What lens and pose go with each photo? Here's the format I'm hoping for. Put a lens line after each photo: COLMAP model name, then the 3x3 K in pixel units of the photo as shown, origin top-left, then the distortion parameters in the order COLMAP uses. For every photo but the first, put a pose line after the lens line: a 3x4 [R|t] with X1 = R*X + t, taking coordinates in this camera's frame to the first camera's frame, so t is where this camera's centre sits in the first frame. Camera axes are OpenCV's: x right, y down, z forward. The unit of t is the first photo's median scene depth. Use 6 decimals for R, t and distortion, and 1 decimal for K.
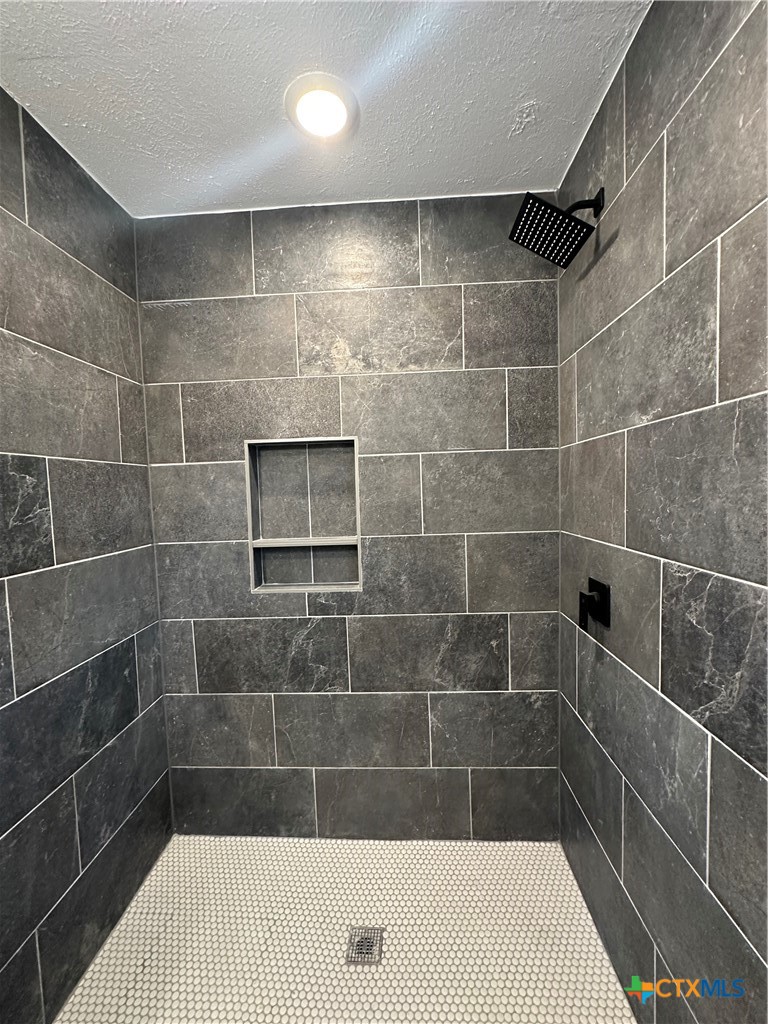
lens RADIAL K [[411.6, 0, 384.0], [0, 411.6, 512.0], [0, 0, 1]] dist [-0.003779, 0.000960]
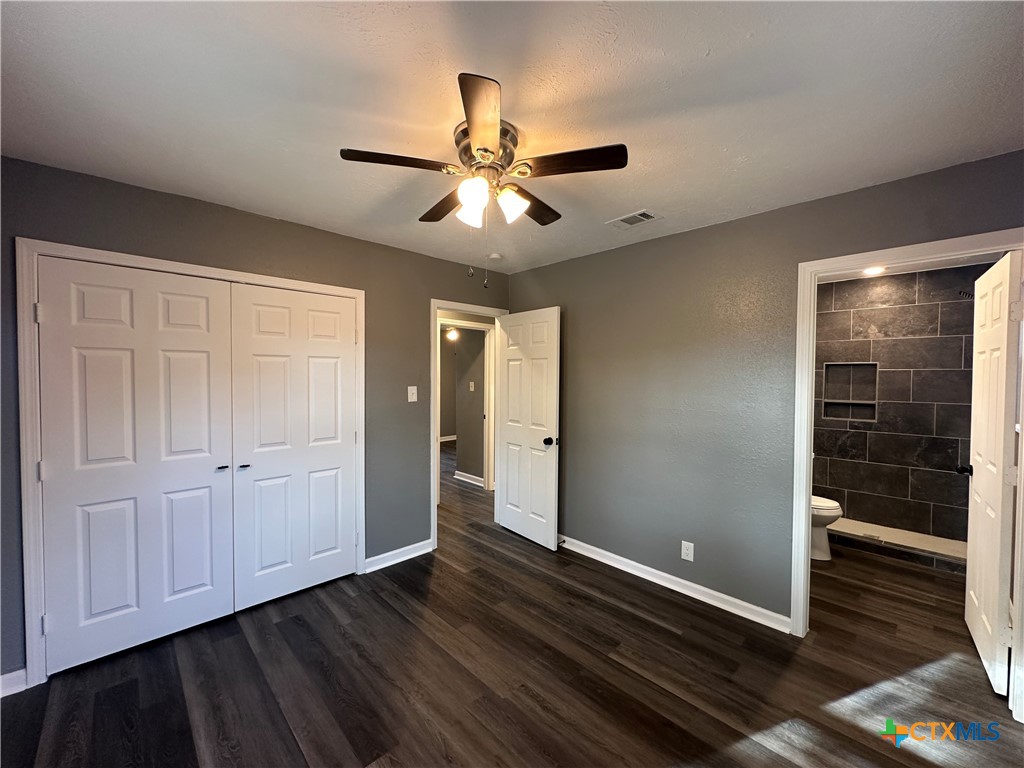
lens RADIAL K [[408.6, 0, 512.0], [0, 408.6, 384.0], [0, 0, 1]] dist [-0.004059, 0.000462]
pose [[0.729104, 0.053414, -0.682315, 0.009282], [-0.071973, 0.997406, 0.001173, 0.119066], [0.680608, 0.048253, 0.731057, -2.491569]]
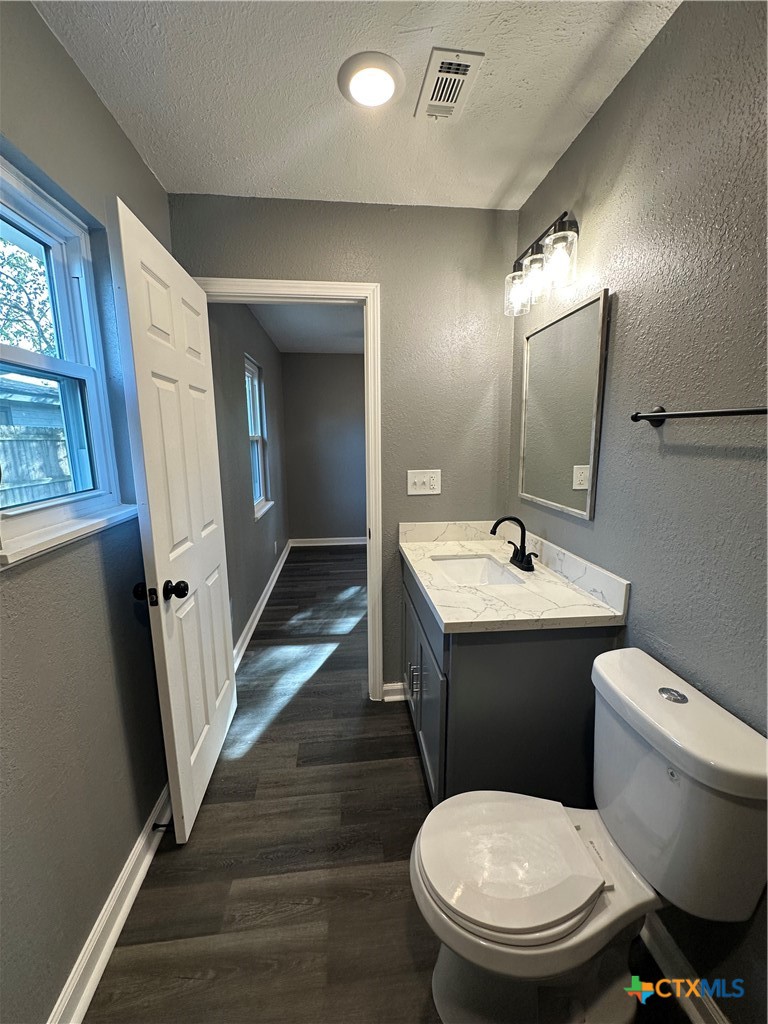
lens RADIAL K [[408.6, 0, 382.9], [0, 408.6, 510.8], [0, 0, 1]] dist [-0.004059, 0.000462]
pose [[-0.987014, 0.064864, -0.146953, -0.050533], [0.027792, 0.970006, 0.241488, -0.037645], [0.158209, 0.234268, -0.959212, 0.787705]]
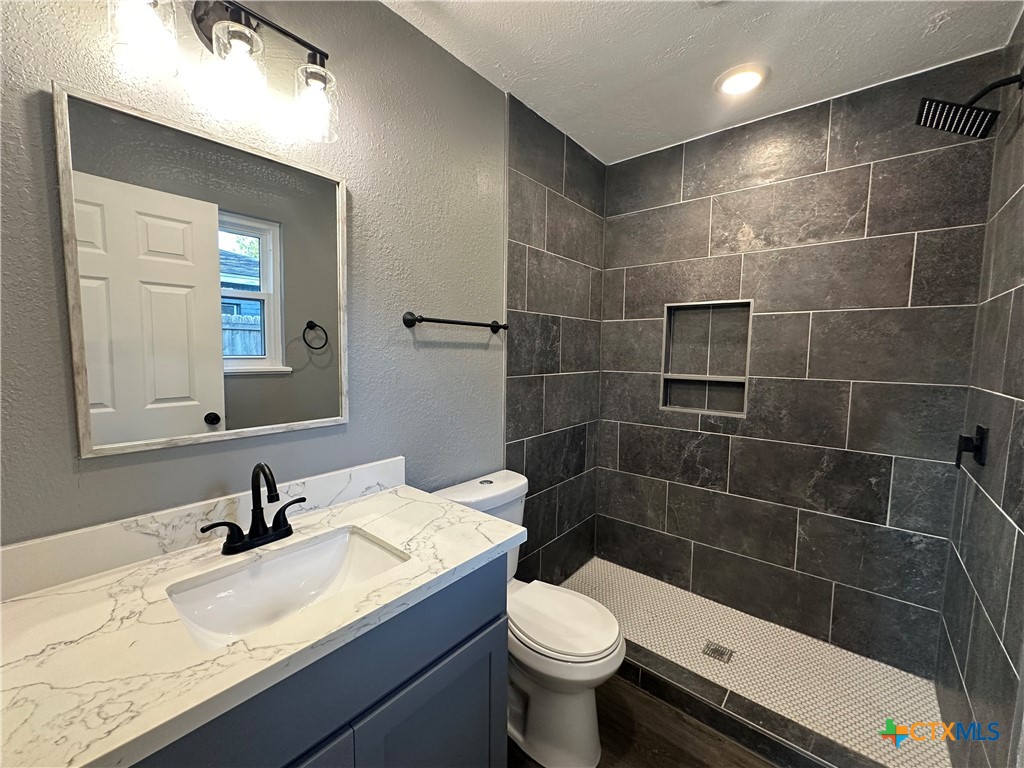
lens RADIAL K [[411.6, 0, 511.9], [0, 411.6, 384.7], [0, 0, 1]] dist [-0.003779, 0.000960]
pose [[0.798206, 0.093013, -0.595161, 0.125694], [-0.073121, 0.995662, 0.057538, 0.067623], [0.597931, -0.002409, 0.801544, -0.505499]]
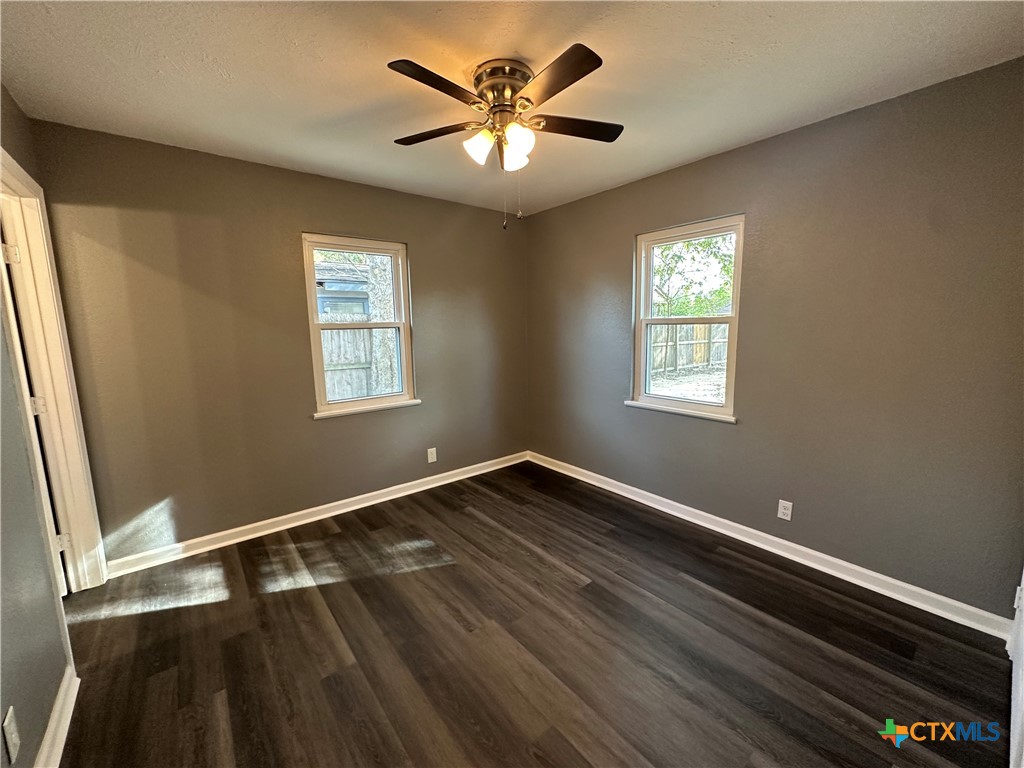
lens RADIAL K [[408.6, 0, 512.0], [0, 408.6, 384.0], [0, 0, 1]] dist [-0.004059, 0.000462]
pose [[-0.664432, -0.063642, 0.744634, -1.778187], [0.084351, 0.983615, 0.159333, 0.128627], [-0.742573, 0.168676, -0.648177, -0.877795]]
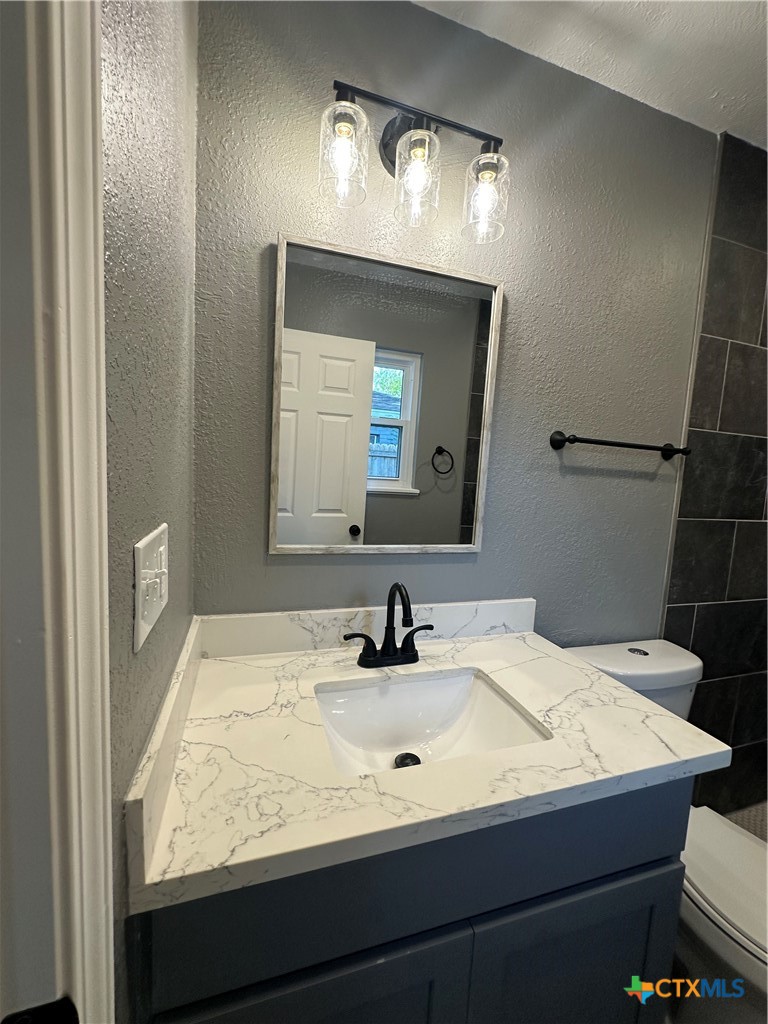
lens RADIAL K [[411.6, 0, 384.0], [0, 411.6, 512.0], [0, 0, 1]] dist [-0.003779, 0.000960]
pose [[0.355919, 0.142124, -0.923646, -0.003124], [-0.120931, 0.987062, 0.105282, 0.085167], [0.926659, 0.074225, 0.368501, -0.484920]]
